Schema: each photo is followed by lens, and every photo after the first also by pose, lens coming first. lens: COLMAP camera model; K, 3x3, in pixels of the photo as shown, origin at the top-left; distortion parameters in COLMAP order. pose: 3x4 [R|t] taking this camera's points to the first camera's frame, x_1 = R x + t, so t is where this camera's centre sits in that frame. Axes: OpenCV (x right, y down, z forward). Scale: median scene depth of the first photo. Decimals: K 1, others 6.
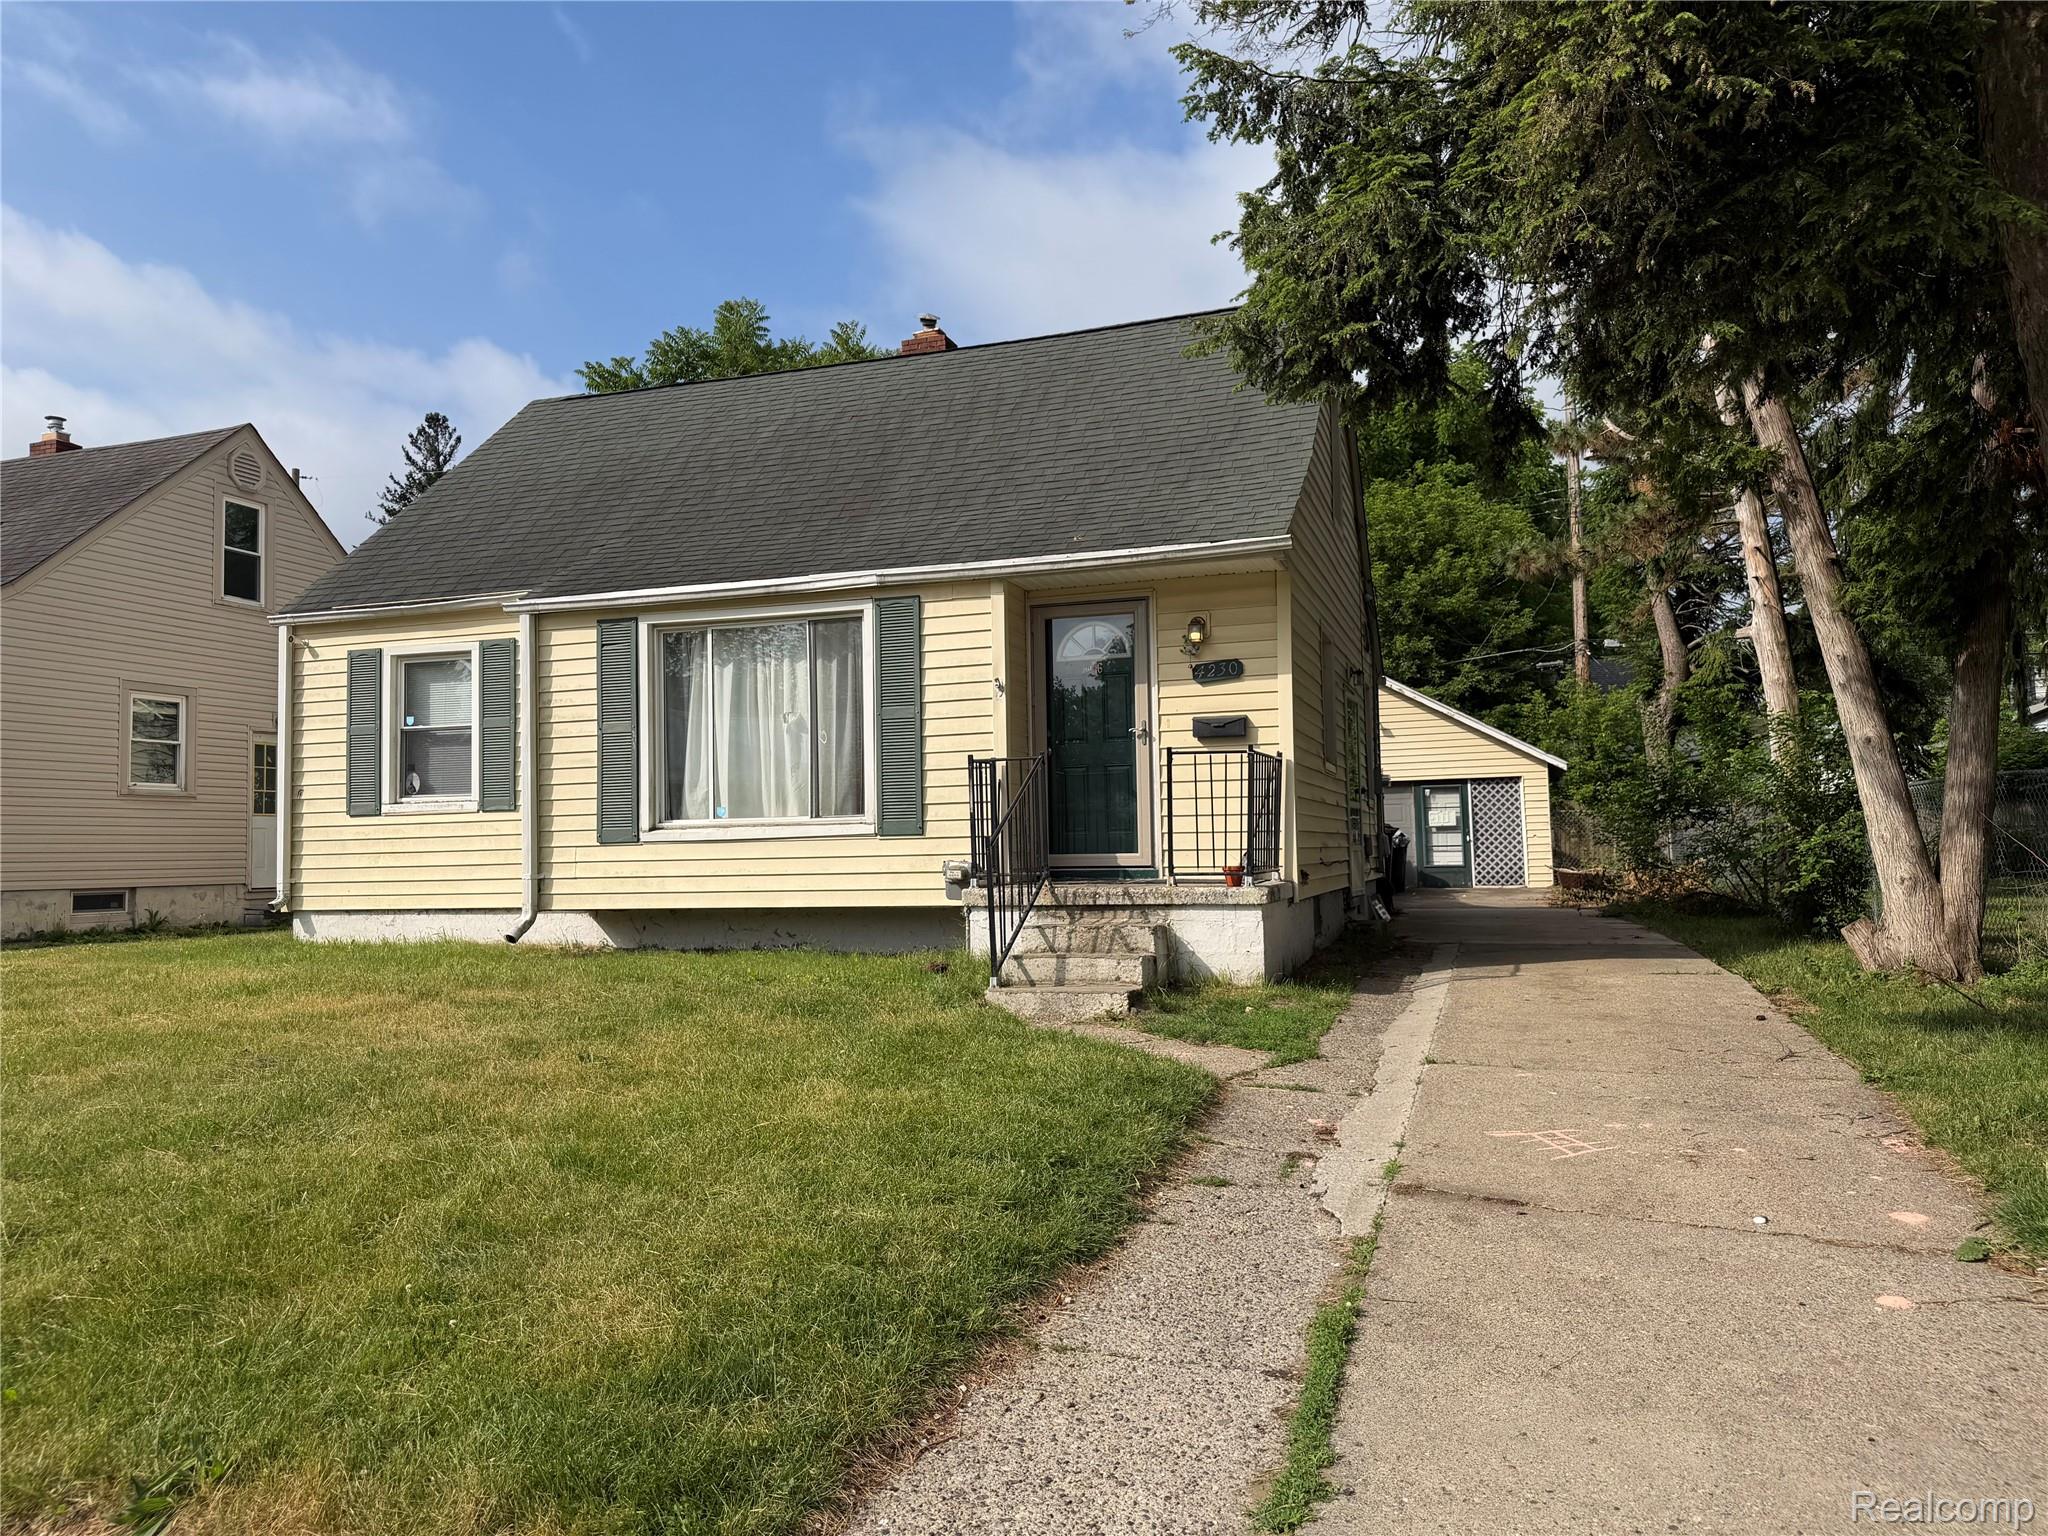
lens RADIAL K [[1482.3, 0, 1028.3], [0, 1482.3, 774.0], [0, 0, 1]] dist [0.073279, -0.021032]
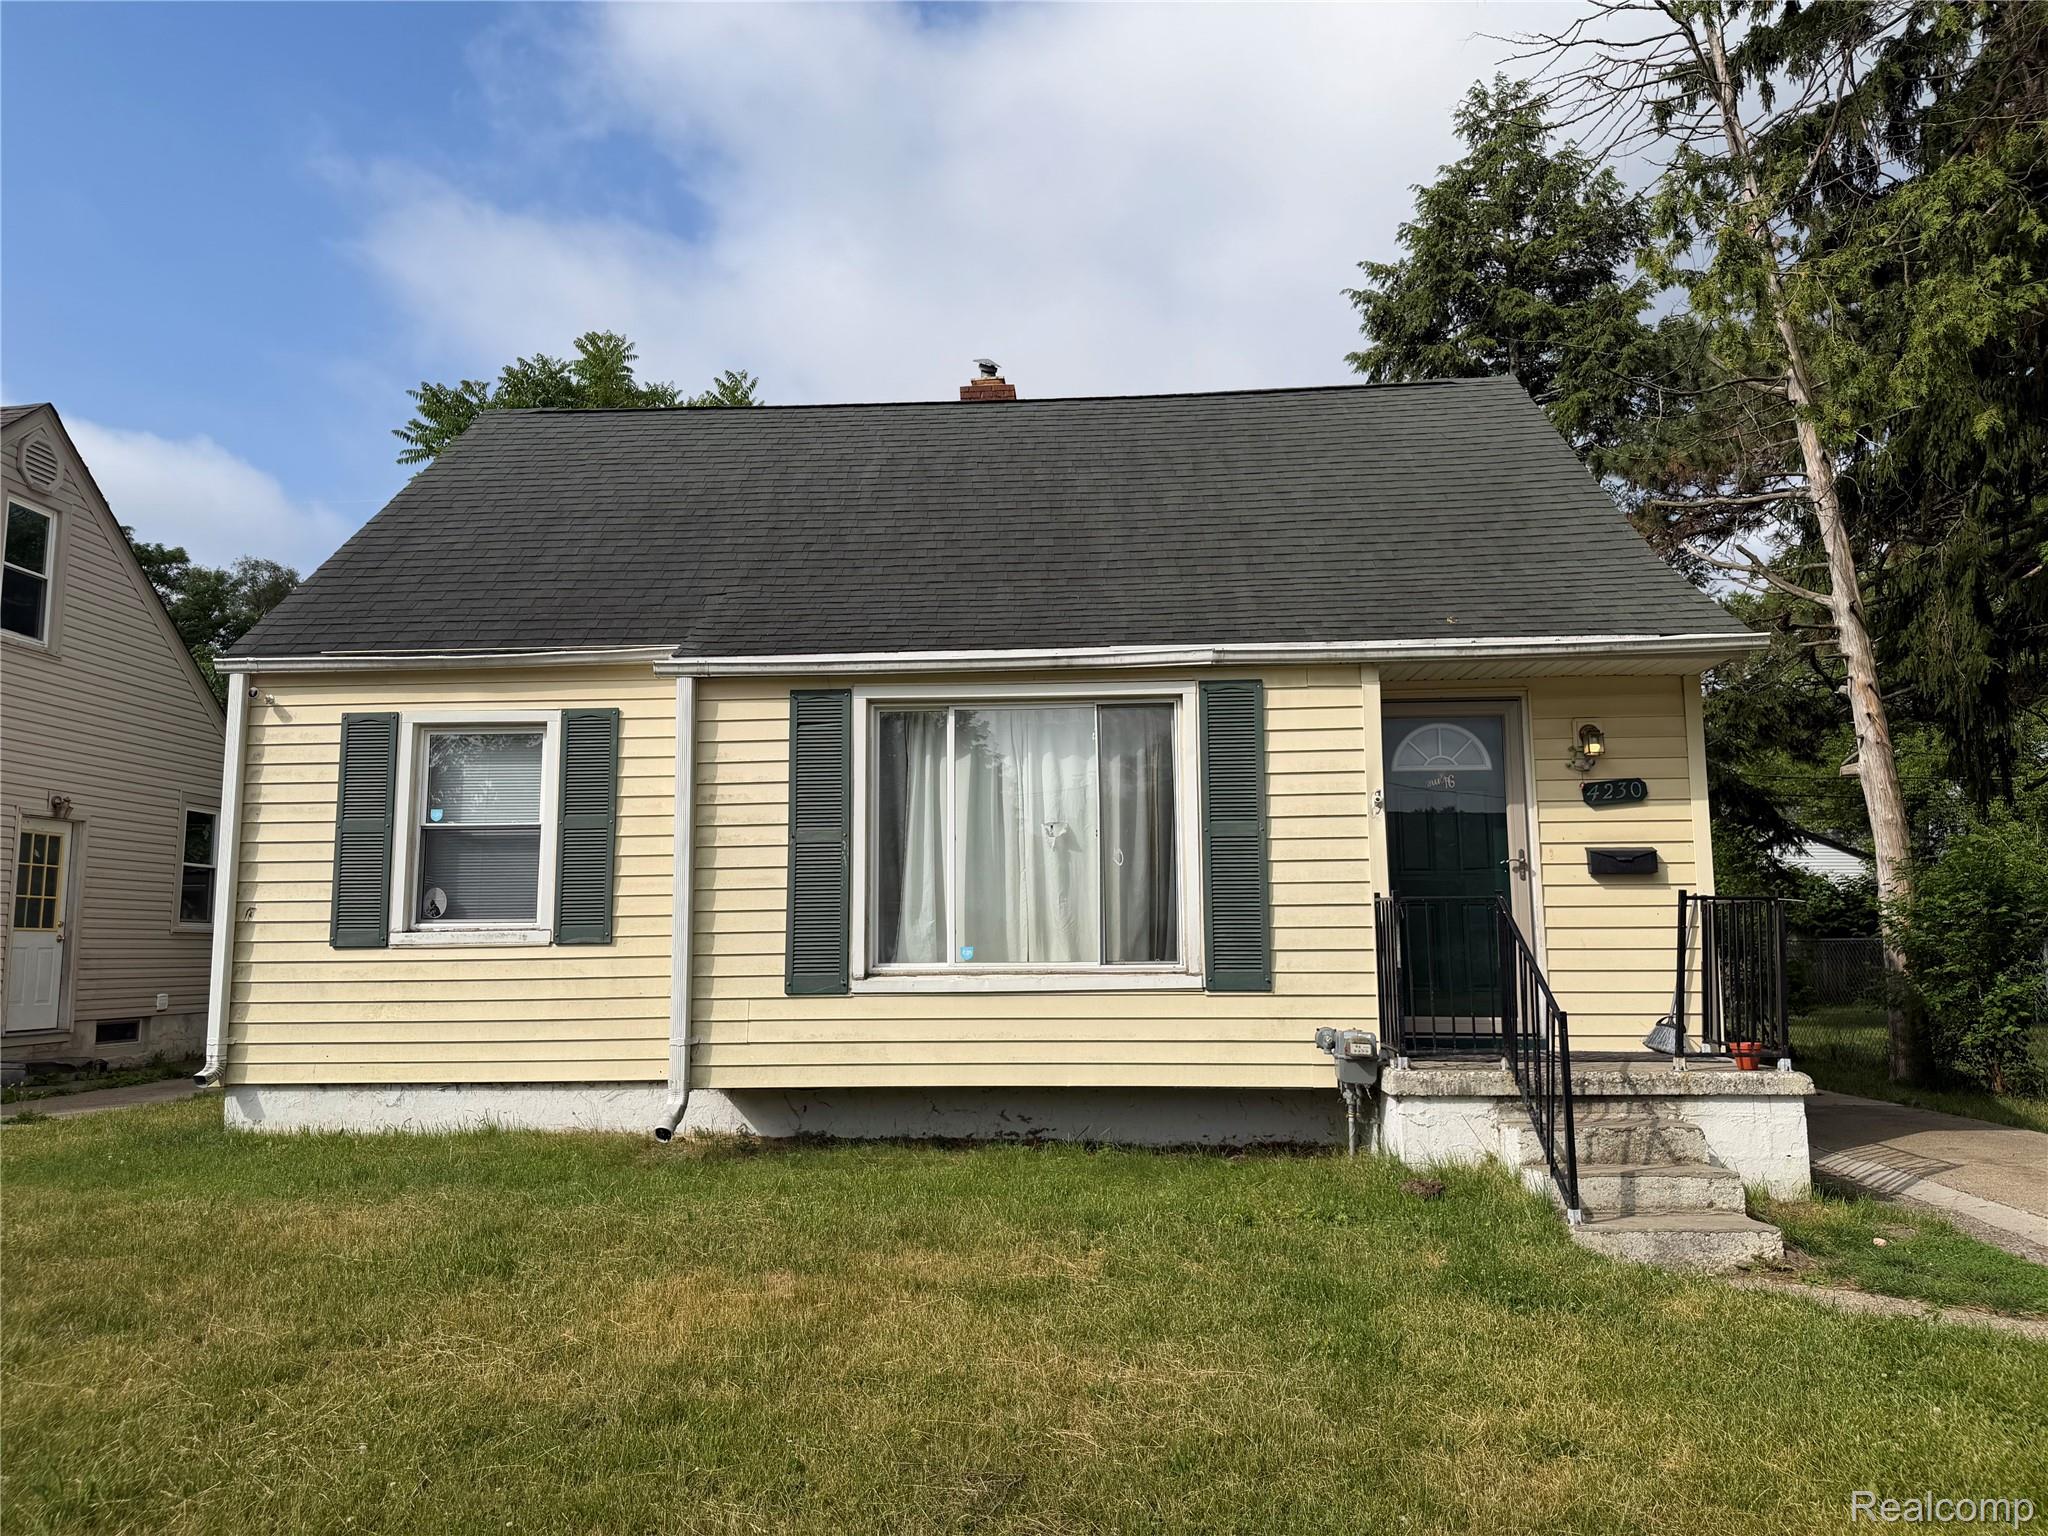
lens RADIAL K [[1482.3, 0, 1024.1], [0, 1482.3, 756.2], [0, 0, 1]] dist [0.073279, -0.021032]
pose [[0.966726, 0.044790, 0.251863, -0.360451], [-0.024031, 0.996100, -0.084902, -0.010240], [-0.254683, 0.076024, 0.964032, 0.261093]]
